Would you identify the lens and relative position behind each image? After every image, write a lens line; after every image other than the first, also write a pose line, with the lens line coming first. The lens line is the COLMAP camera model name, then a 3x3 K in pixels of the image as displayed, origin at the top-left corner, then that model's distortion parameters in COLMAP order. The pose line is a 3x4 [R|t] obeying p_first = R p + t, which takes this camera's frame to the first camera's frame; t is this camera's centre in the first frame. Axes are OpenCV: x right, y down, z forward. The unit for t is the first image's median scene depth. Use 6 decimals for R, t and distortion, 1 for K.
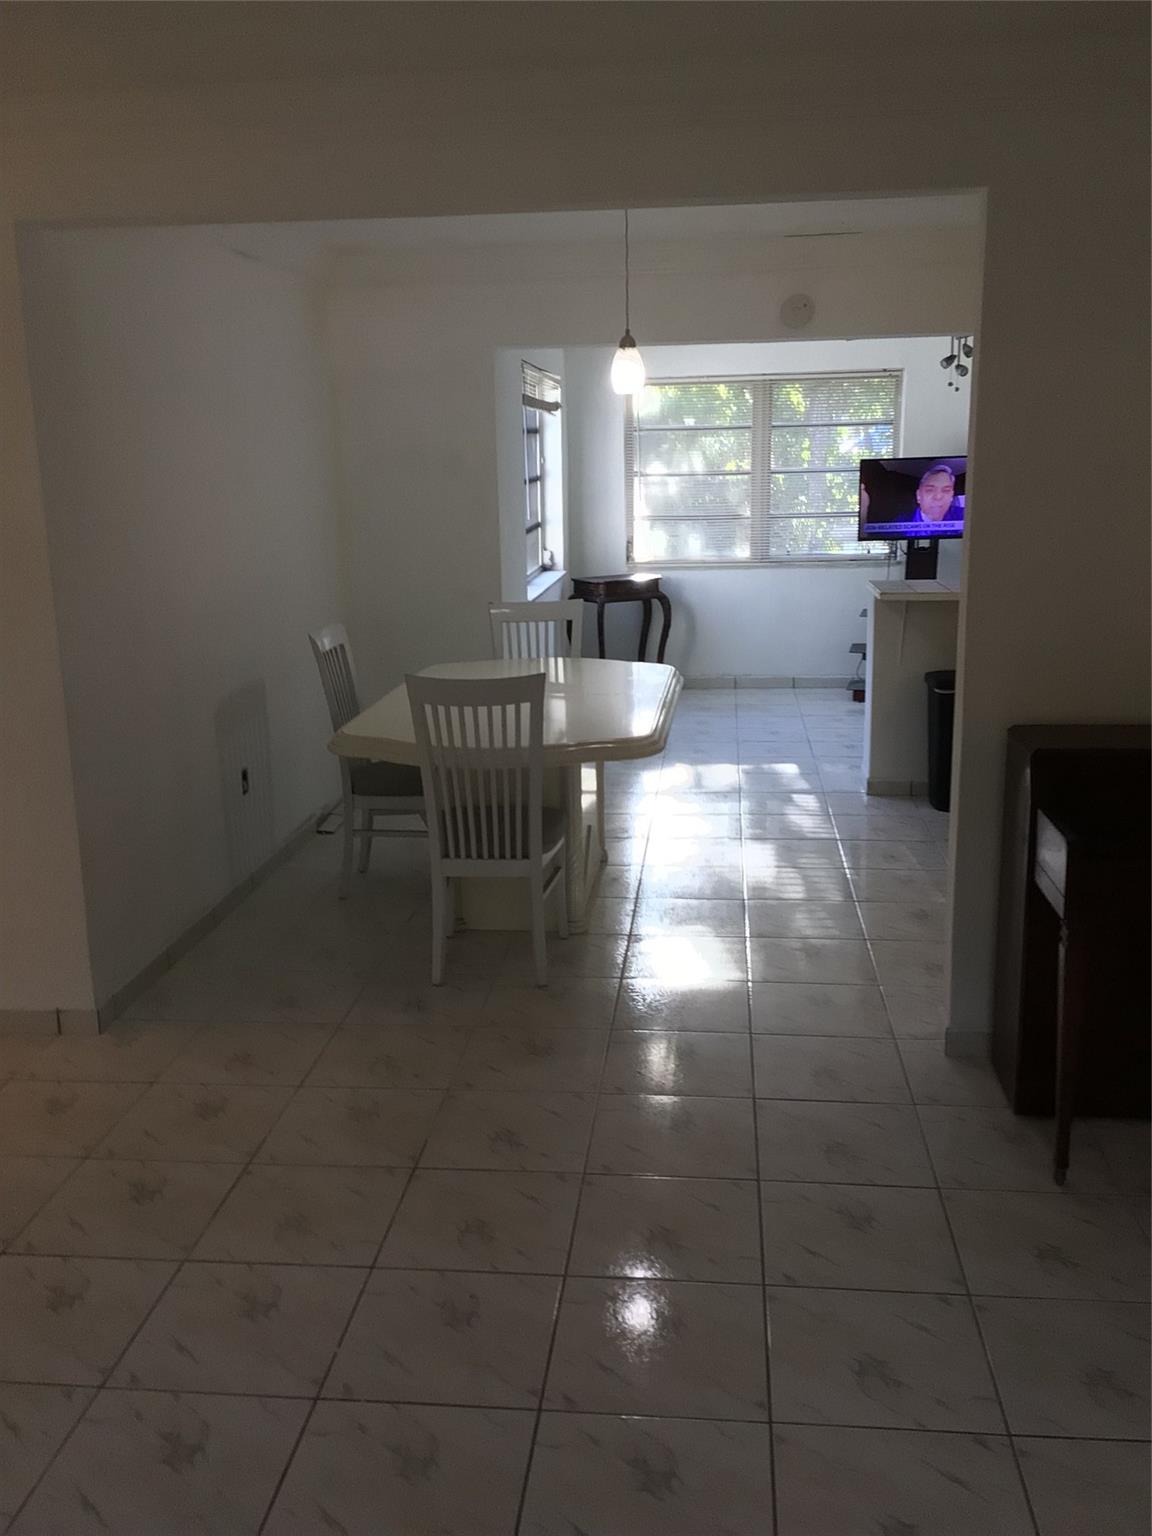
lens RADIAL K [[1351.1, 0, 598.7], [0, 1351.1, 809.8], [0, 0, 1]] dist [0.154098, -0.403063]
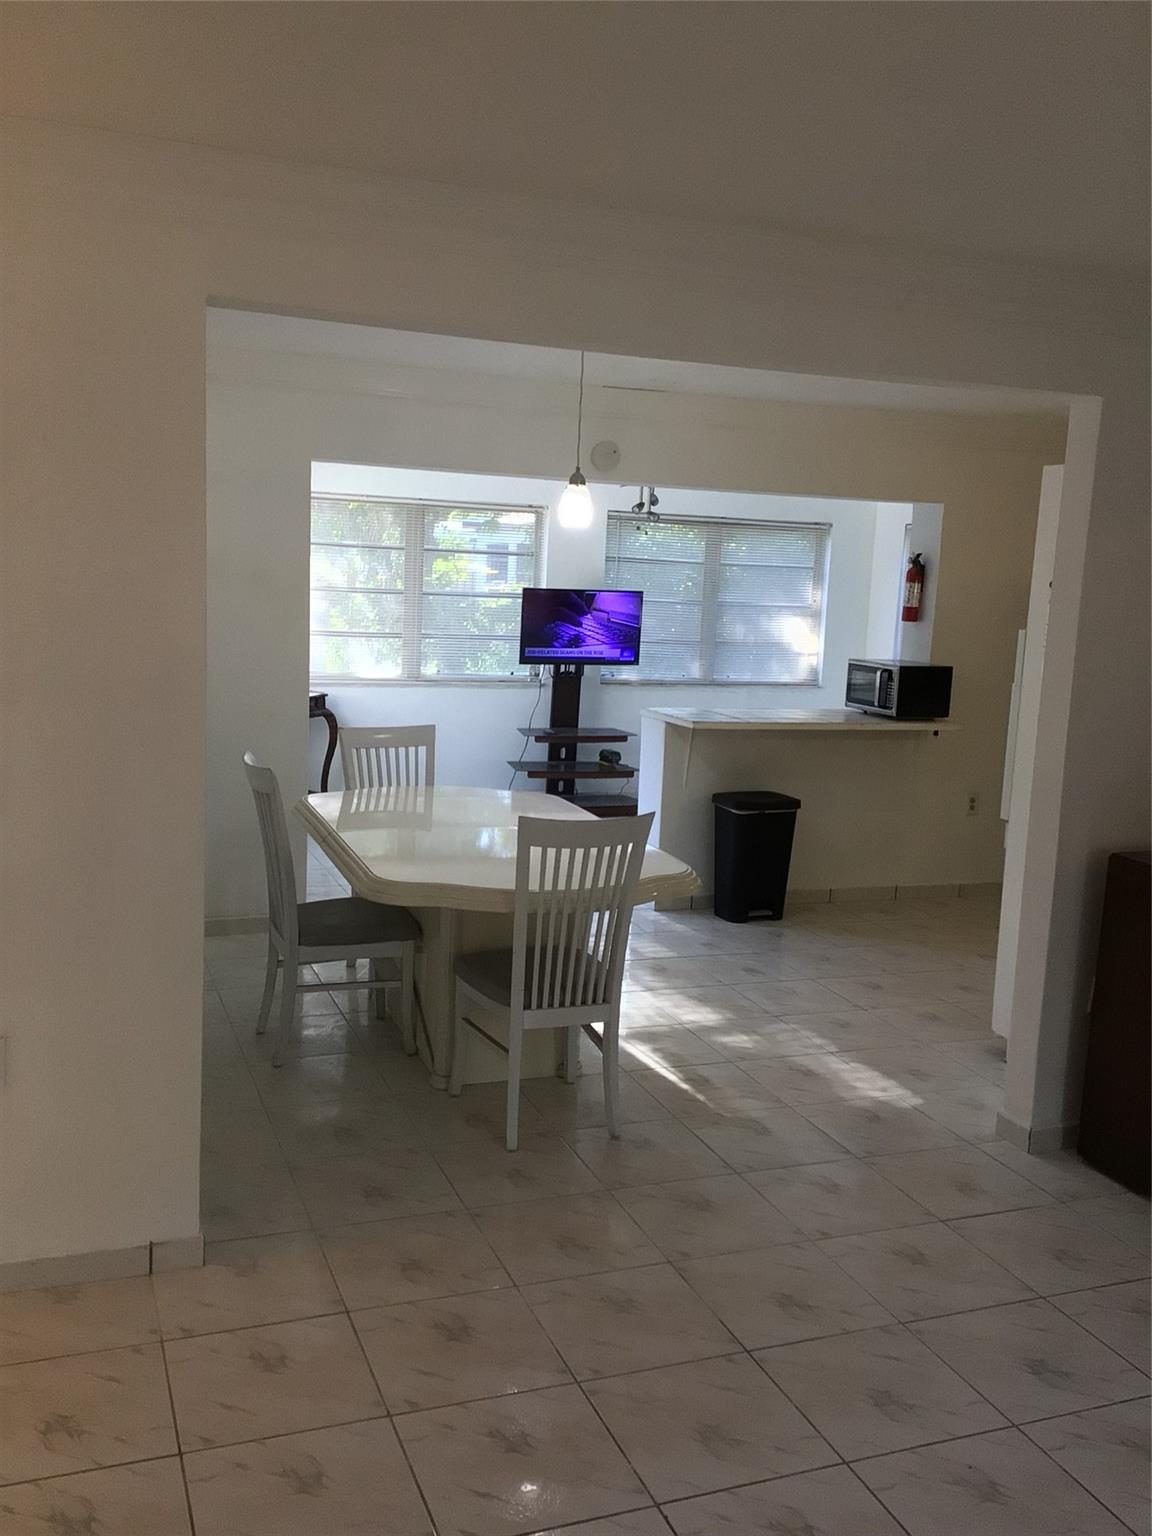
lens RADIAL K [[1373.9, 0, 572.6], [0, 1373.9, 780.7], [0, 0, 1]] dist [0.104092, -0.179249]
pose [[0.892314, -0.009289, 0.451320, -0.248775], [0.053475, 0.994924, -0.085249, -0.018456], [-0.448237, 0.100203, 0.888281, 0.065430]]
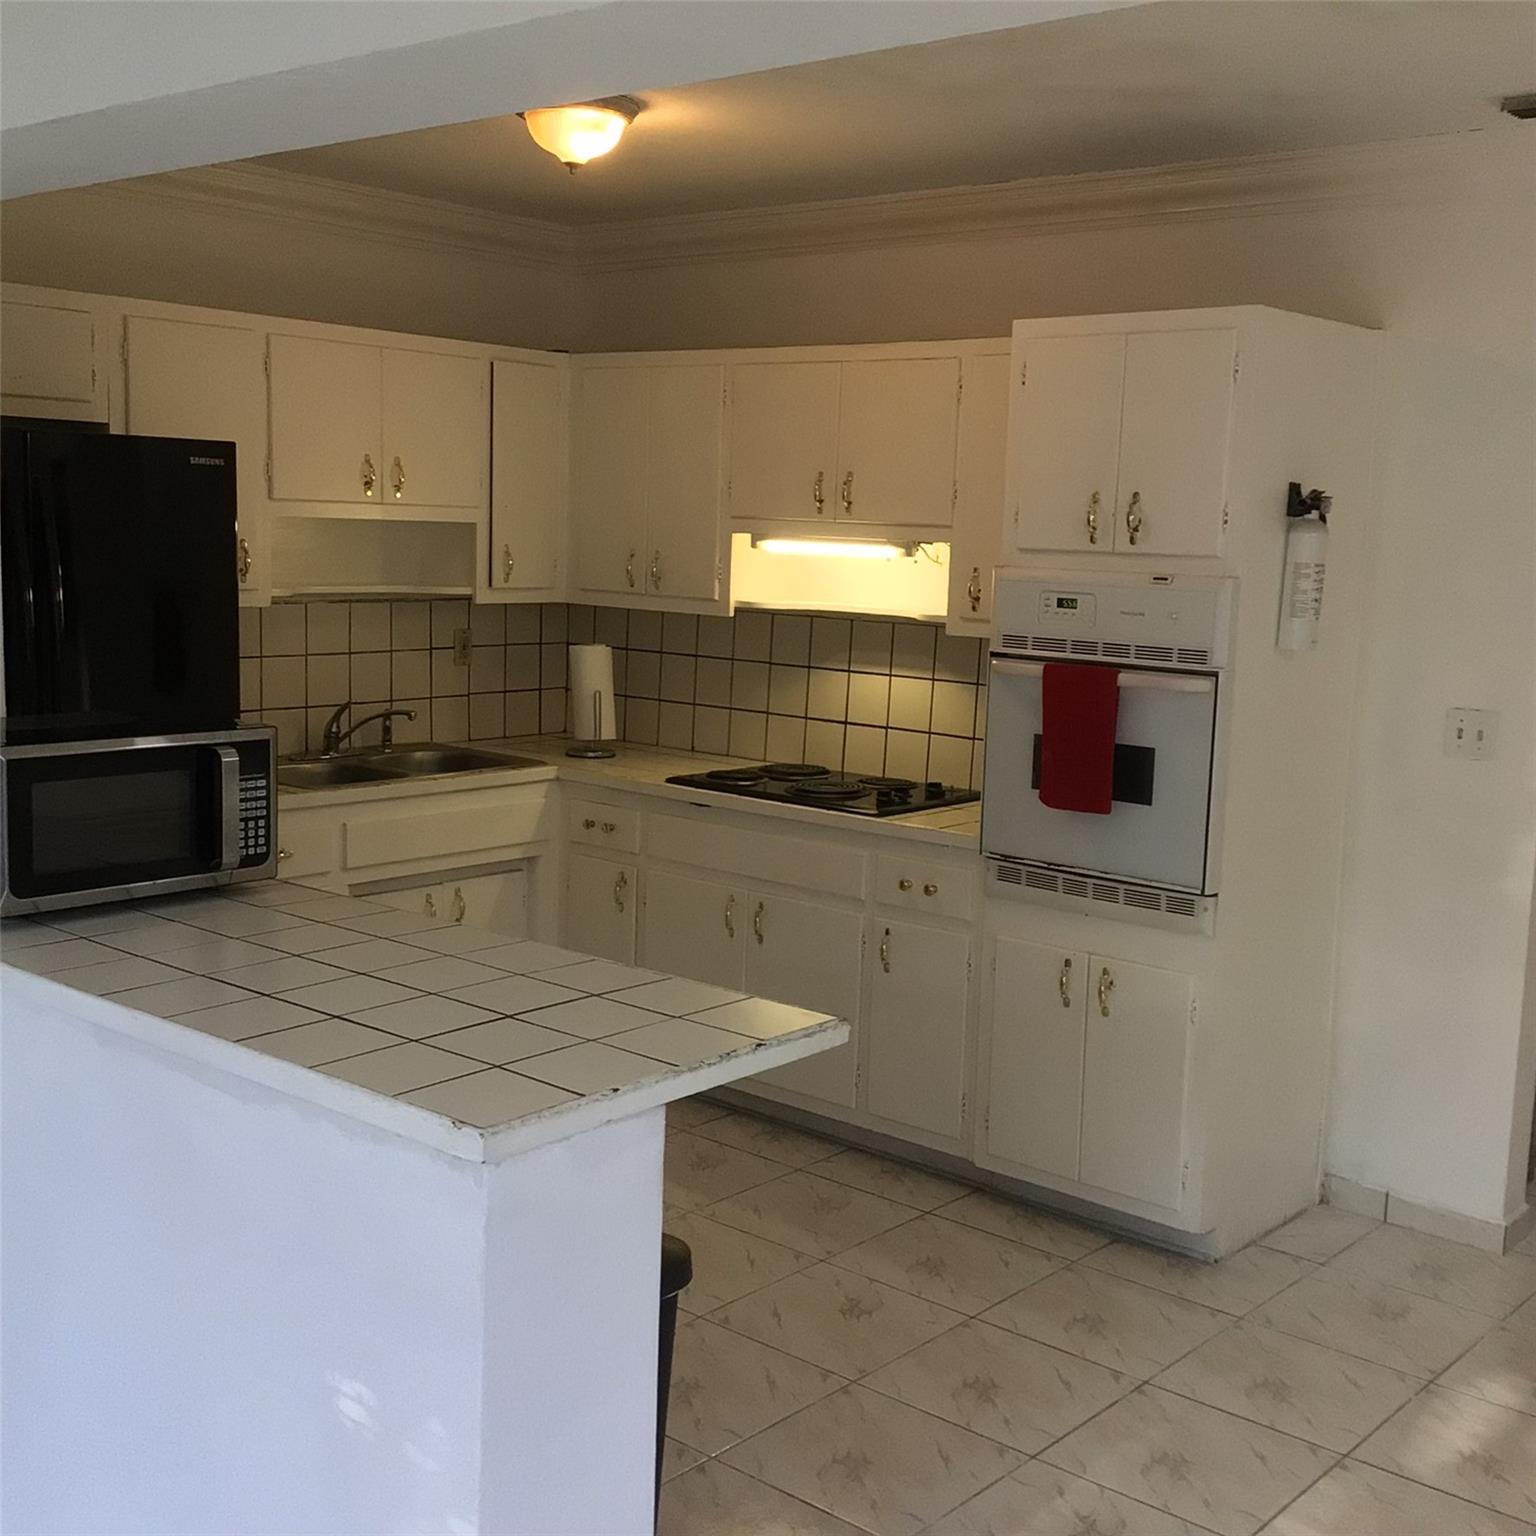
lens RADIAL K [[1830.5, 0, 768.0], [0, 1830.5, 768.0], [0, 0, 1]] dist [0.174177, -0.464816]
pose [[-0.823552, -0.083581, 0.561050, 0.001684], [0.128829, 0.935679, 0.328494, -0.233933], [-0.552418, 0.342811, -0.759812, 0.885768]]
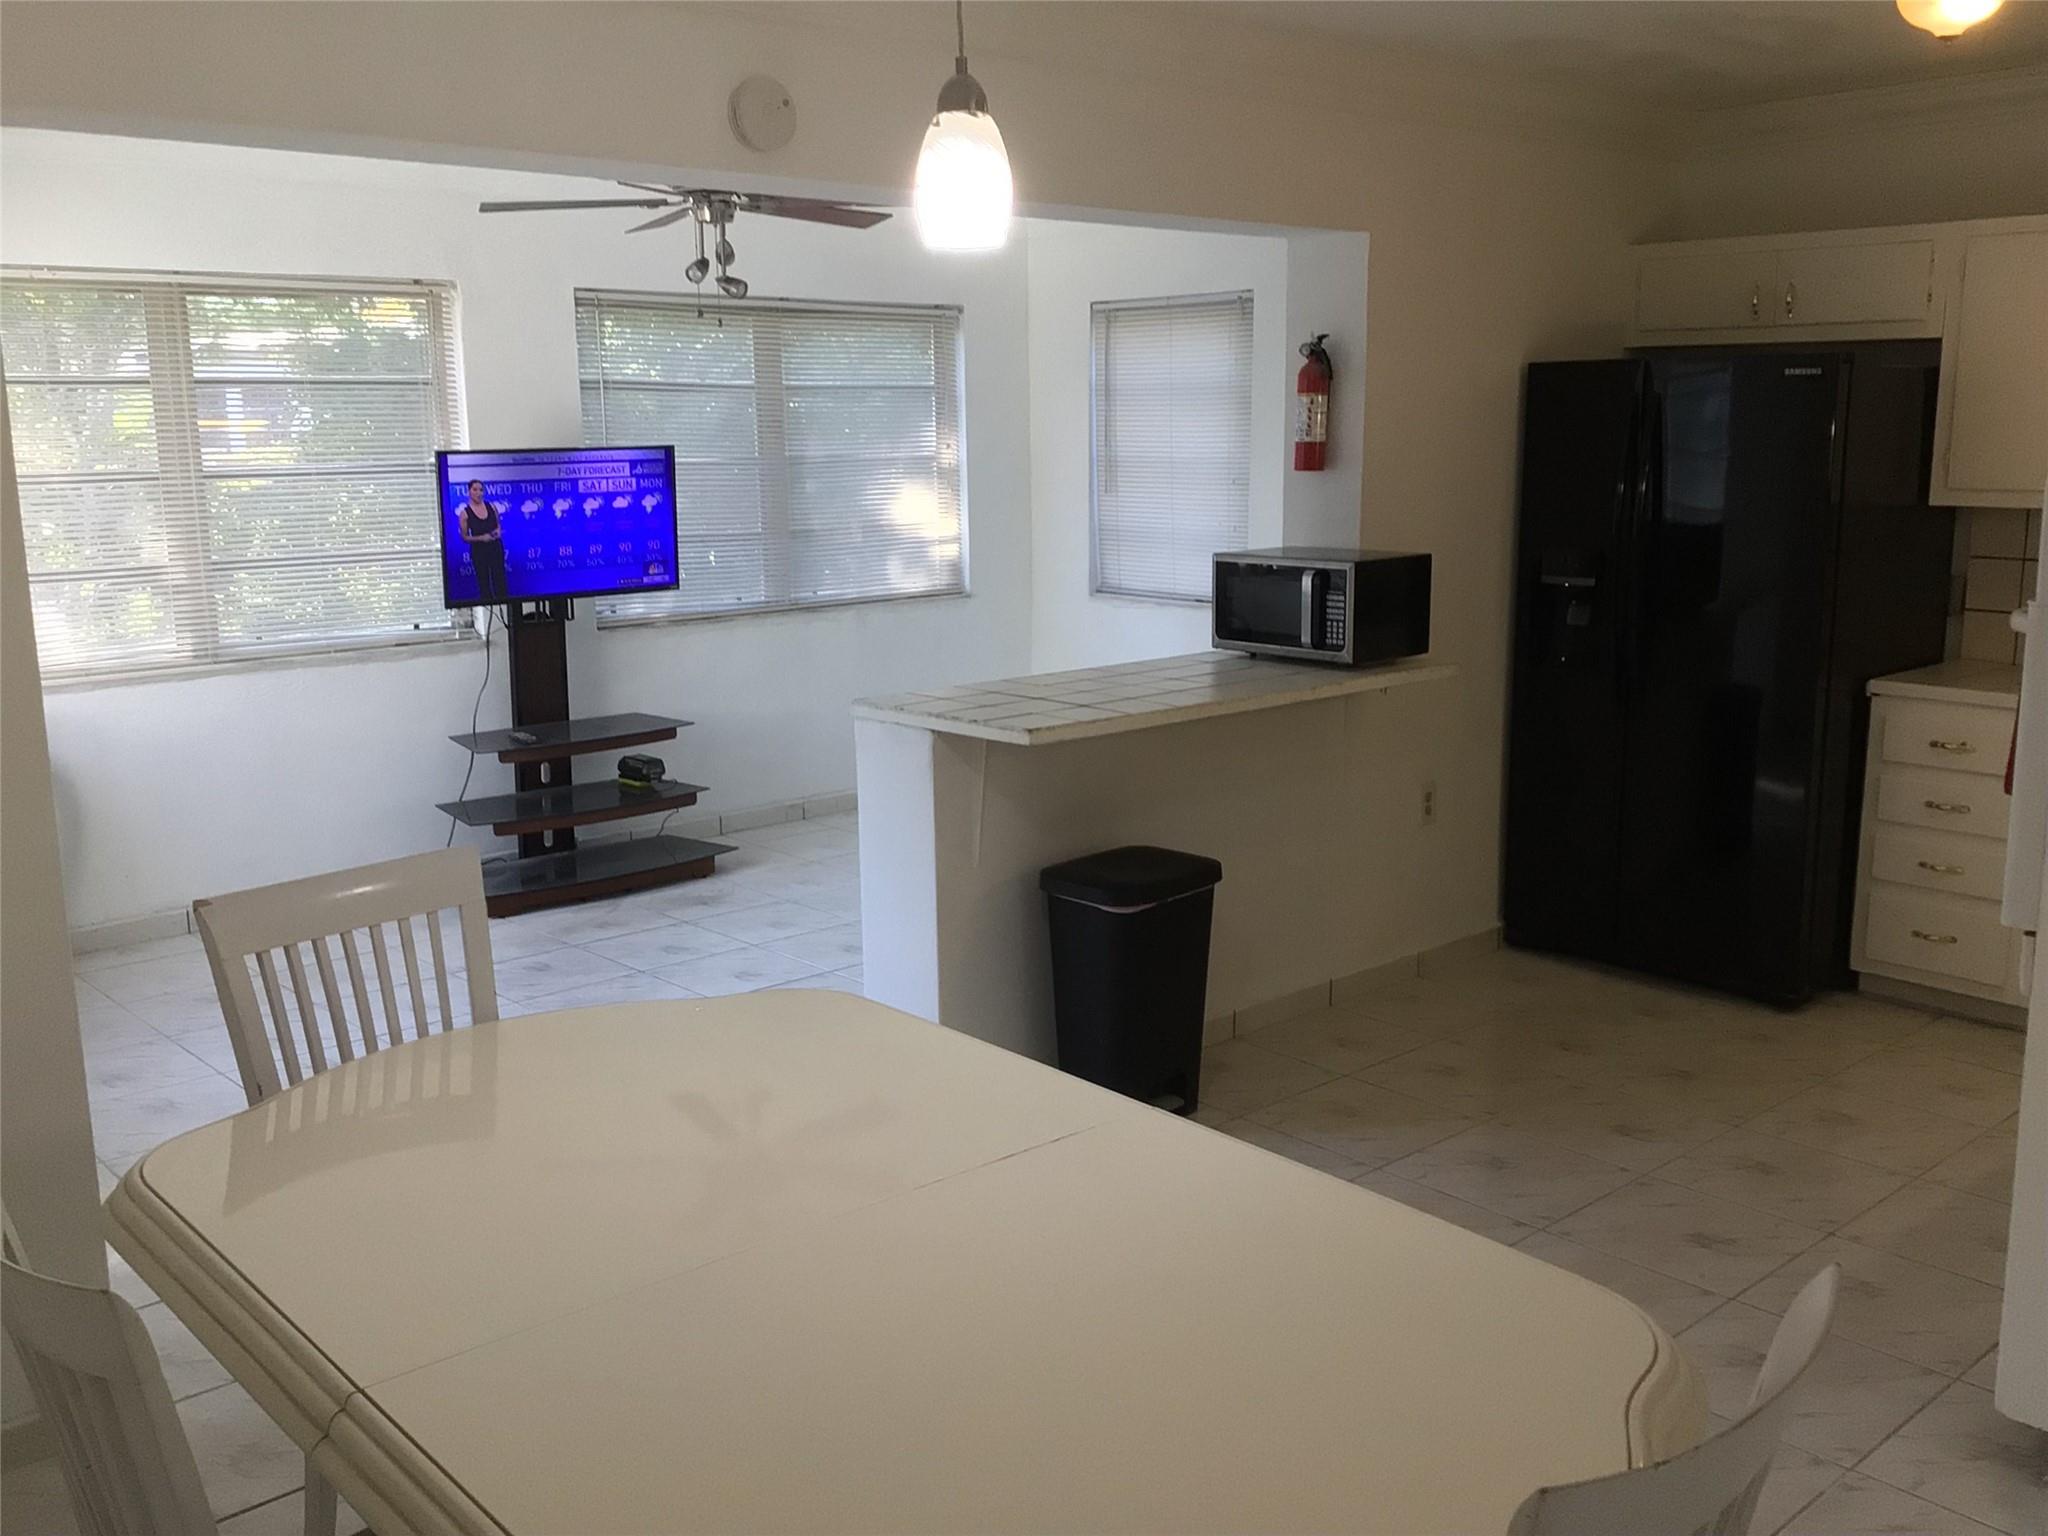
lens RADIAL K [[1831.9, 0, 1023.3], [0, 1831.9, 763.1], [0, 0, 1]] dist [0.104092, -0.179249]
pose [[0.668476, -0.125662, 0.733041, -0.177162], [0.187832, 0.982197, -0.002915, -0.100520], [-0.719624, 0.139637, 0.680179, 0.395718]]
